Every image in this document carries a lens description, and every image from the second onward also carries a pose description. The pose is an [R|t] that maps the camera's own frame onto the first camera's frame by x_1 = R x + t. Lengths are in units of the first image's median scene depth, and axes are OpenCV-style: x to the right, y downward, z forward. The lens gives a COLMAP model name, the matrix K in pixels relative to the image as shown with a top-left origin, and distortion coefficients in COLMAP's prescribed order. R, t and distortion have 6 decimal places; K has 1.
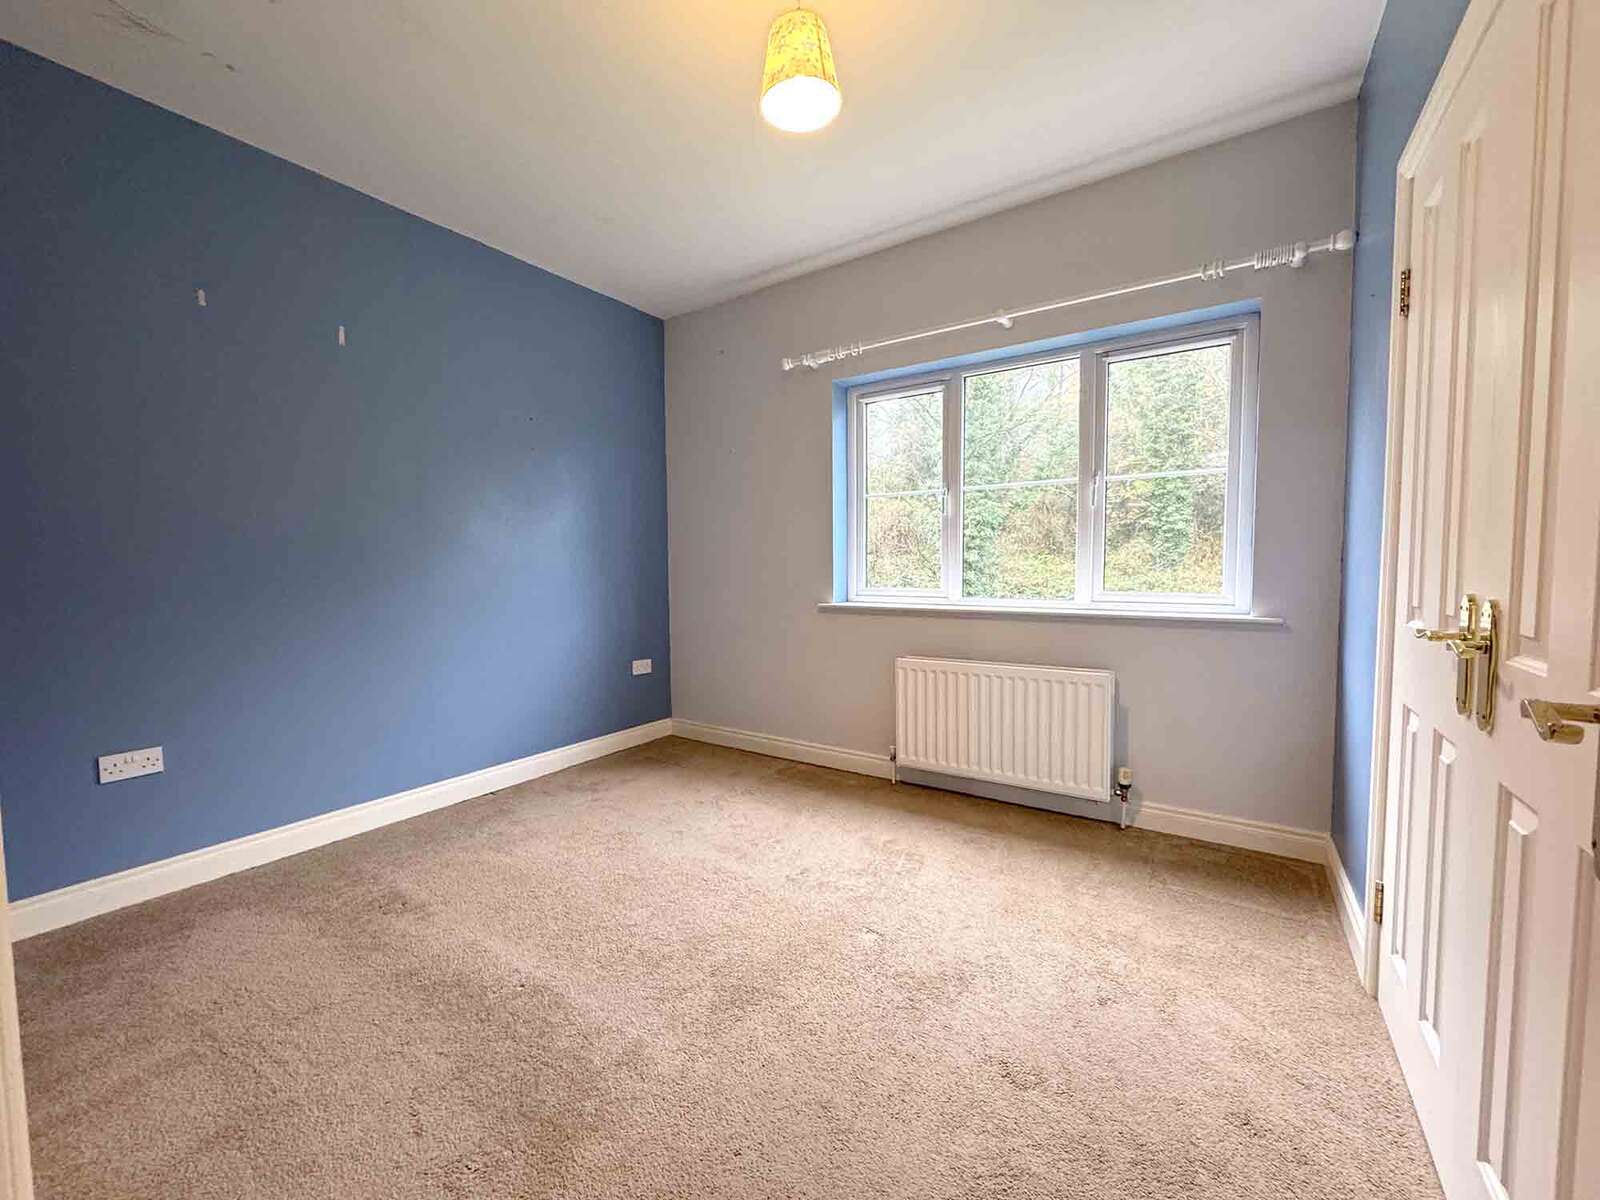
lens RADIAL K [[636.0, 0, 798.3], [0, 636.0, 600.2], [0, 0, 1]] dist [-0.002334, -0.000049]
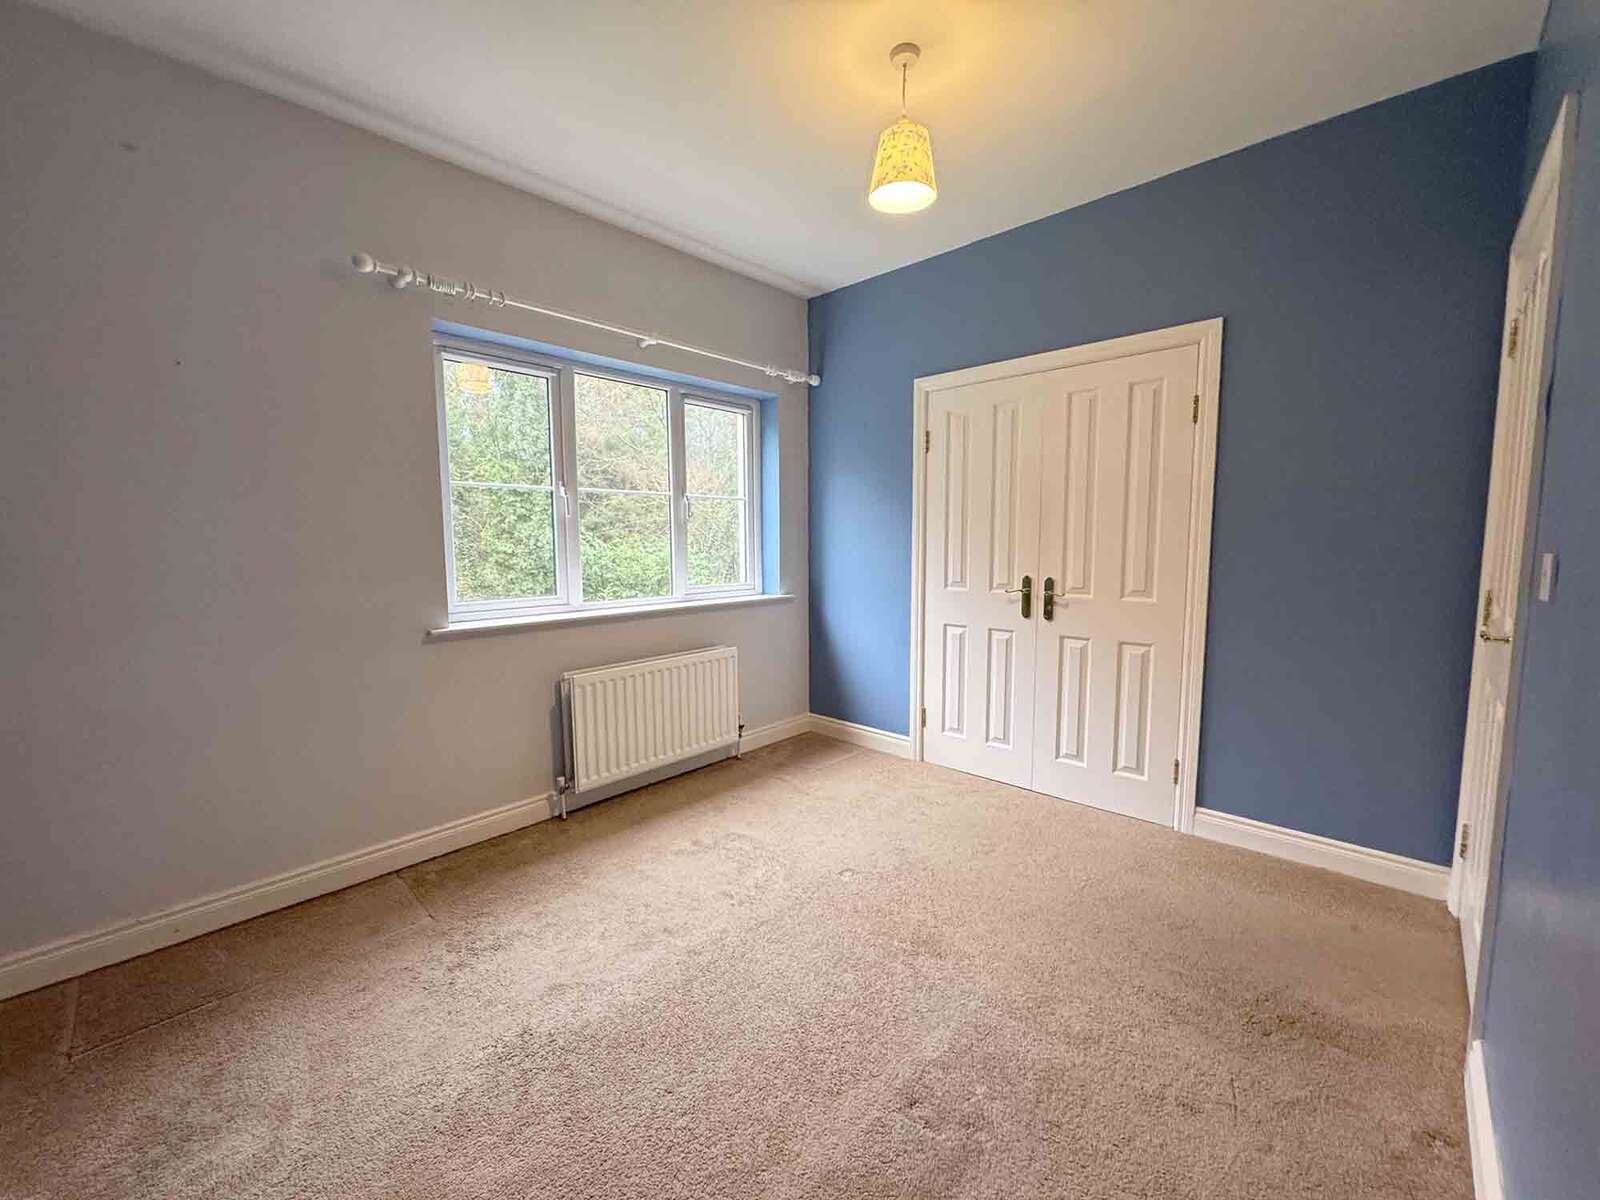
lens RADIAL K [[636.0, 0, 798.3], [0, 636.0, 600.2], [0, 0, 1]] dist [-0.002334, -0.000049]
pose [[0.161468, -0.086701, 0.983062, -0.735217], [0.064832, 0.994913, 0.077098, -0.069884], [-0.984746, 0.051285, 0.166267, 0.593787]]
